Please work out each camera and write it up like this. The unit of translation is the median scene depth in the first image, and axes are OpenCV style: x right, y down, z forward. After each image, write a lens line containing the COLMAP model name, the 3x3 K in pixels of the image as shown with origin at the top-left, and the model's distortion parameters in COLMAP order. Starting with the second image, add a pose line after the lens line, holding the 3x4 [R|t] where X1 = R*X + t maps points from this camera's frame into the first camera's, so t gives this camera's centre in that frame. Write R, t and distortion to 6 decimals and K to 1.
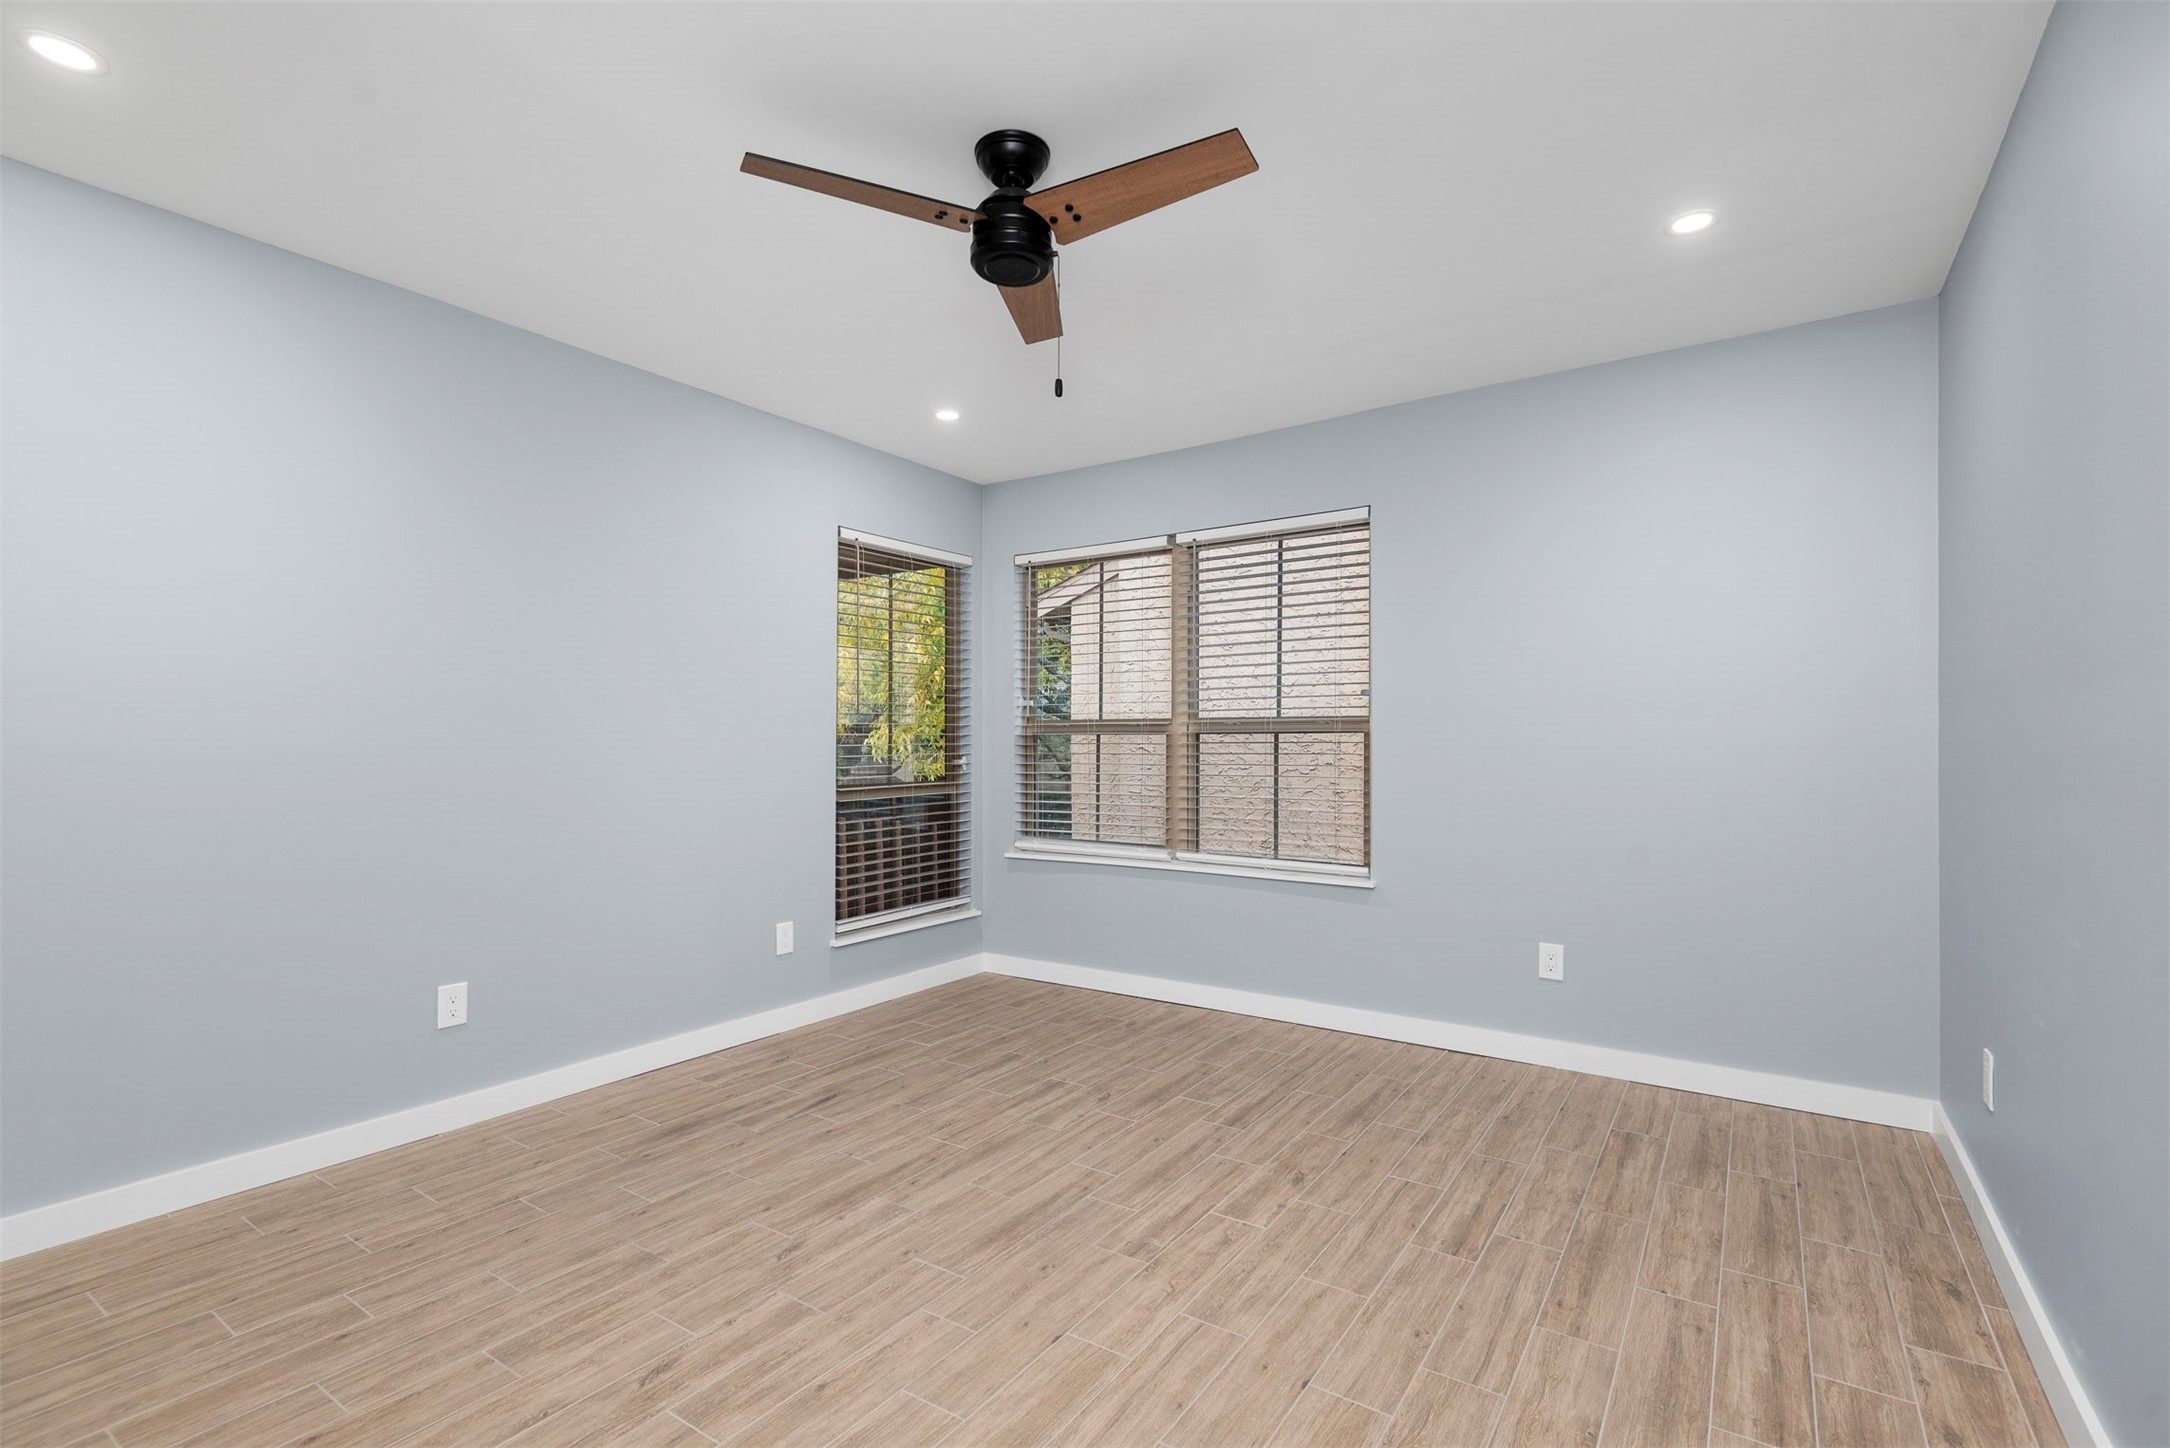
lens RADIAL K [[997.1, 0, 1083.1], [0, 997.1, 726.7], [0, 0, 1]] dist [0.023210, -0.015382]
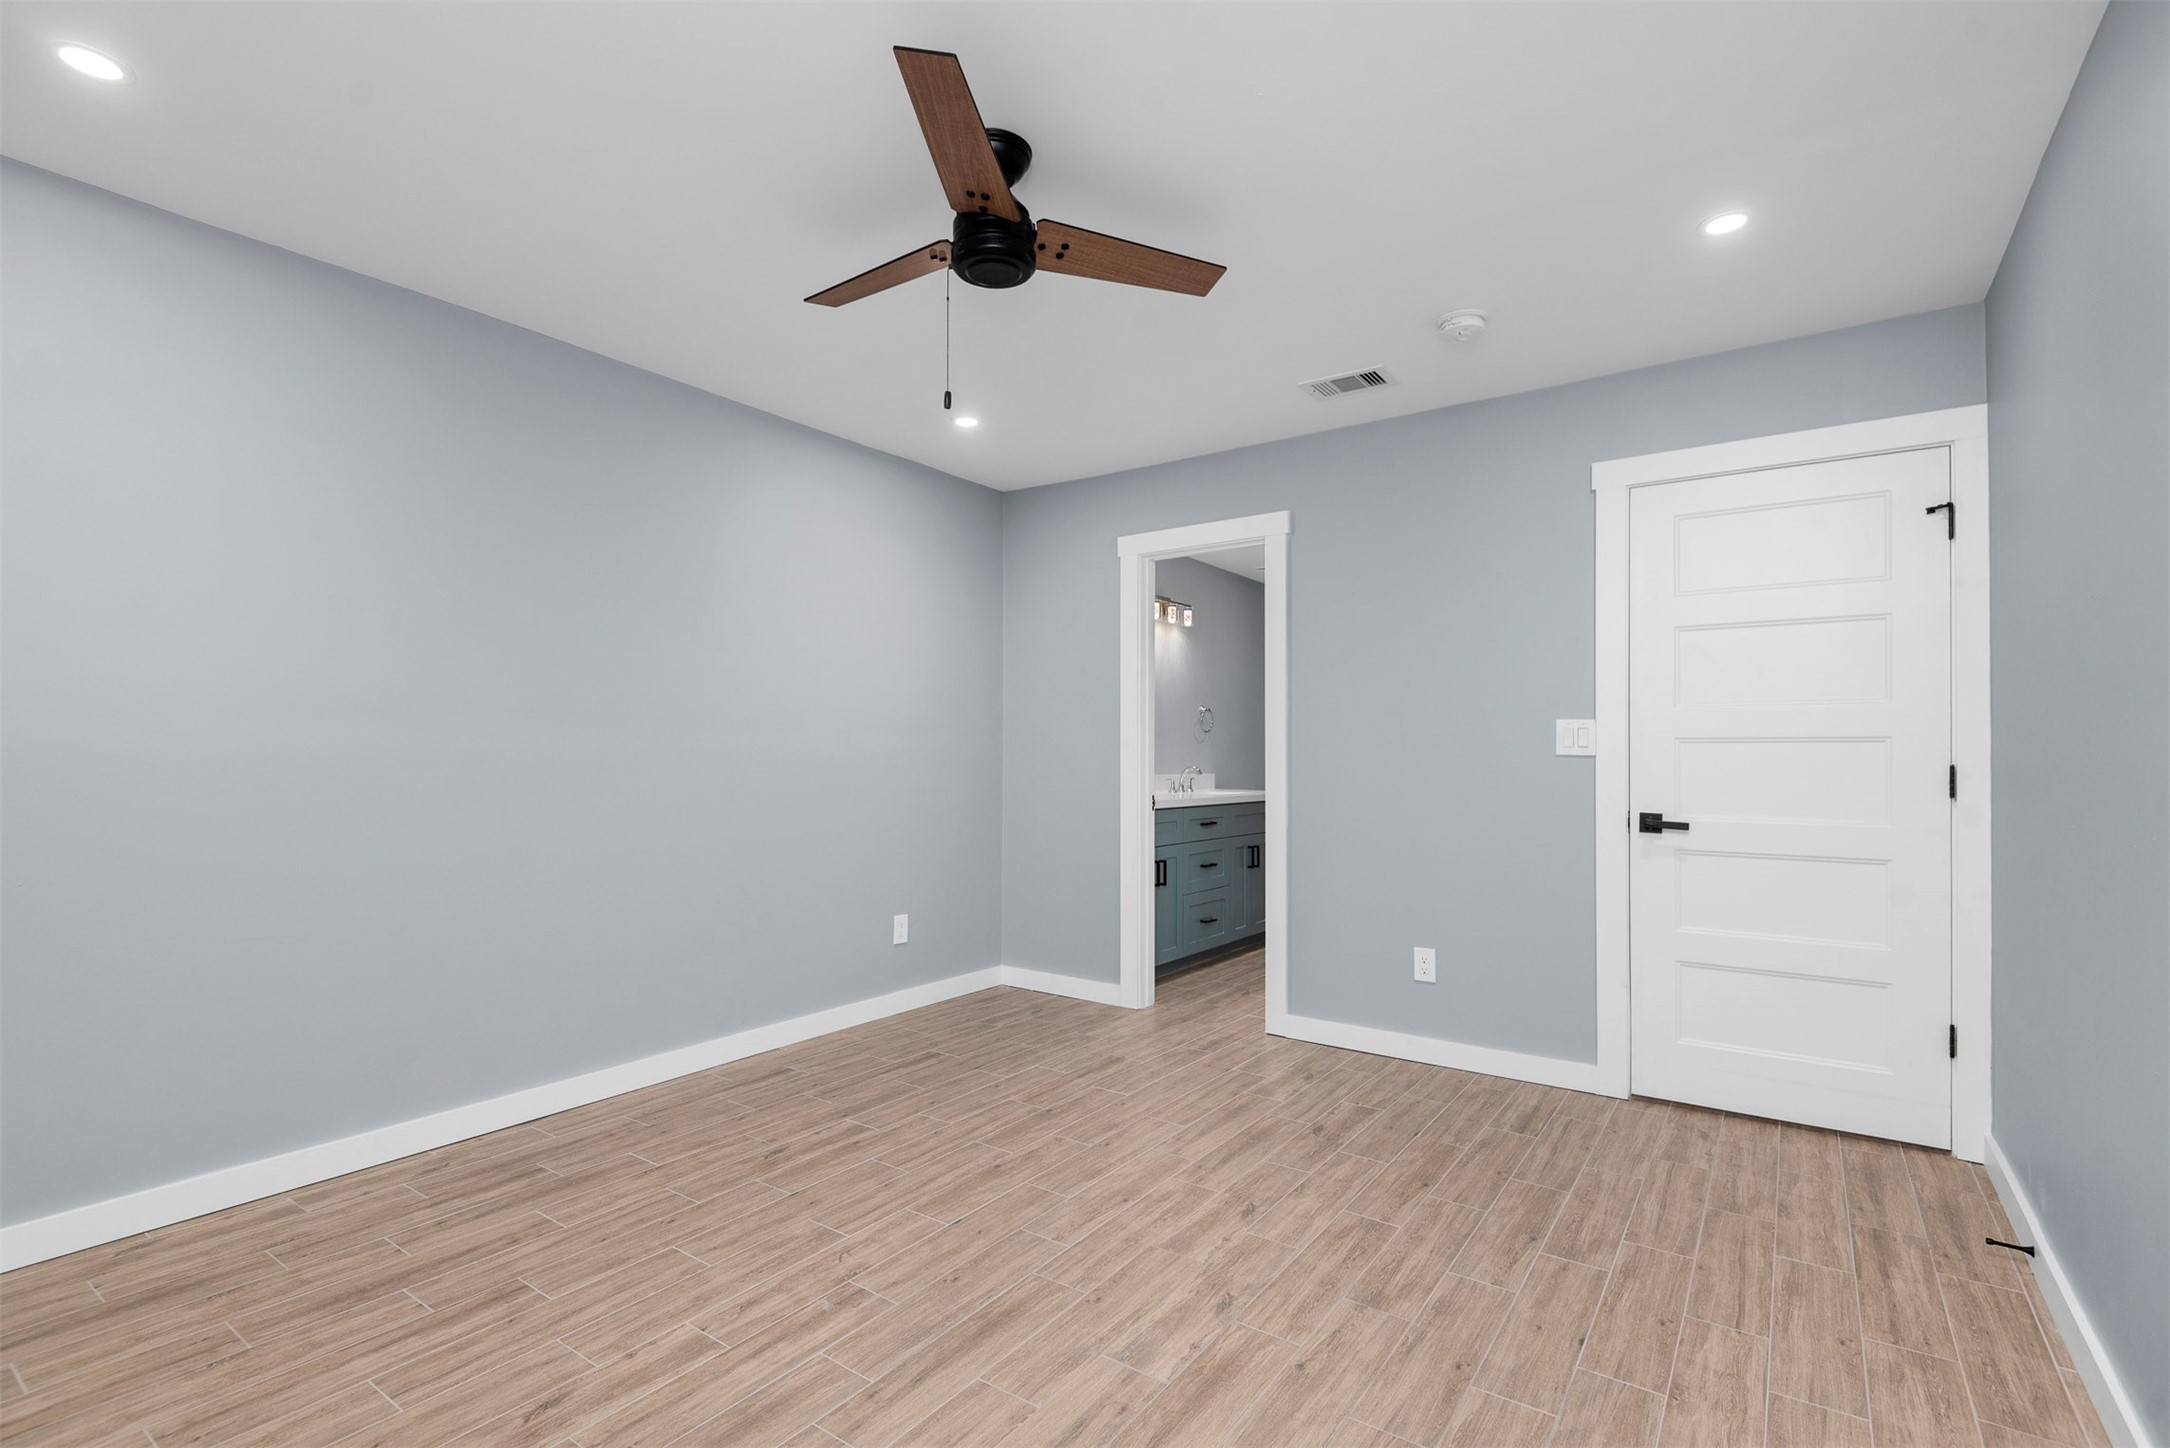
lens RADIAL K [[997.1, 0, 1083.1], [0, 997.1, 726.7], [0, 0, 1]] dist [0.023210, -0.015382]
pose [[-0.999802, -0.003488, 0.019599, -0.181274], [-0.004409, 0.998877, -0.047164, 0.035485], [-0.019413, -0.047241, -0.998695, 1.992186]]
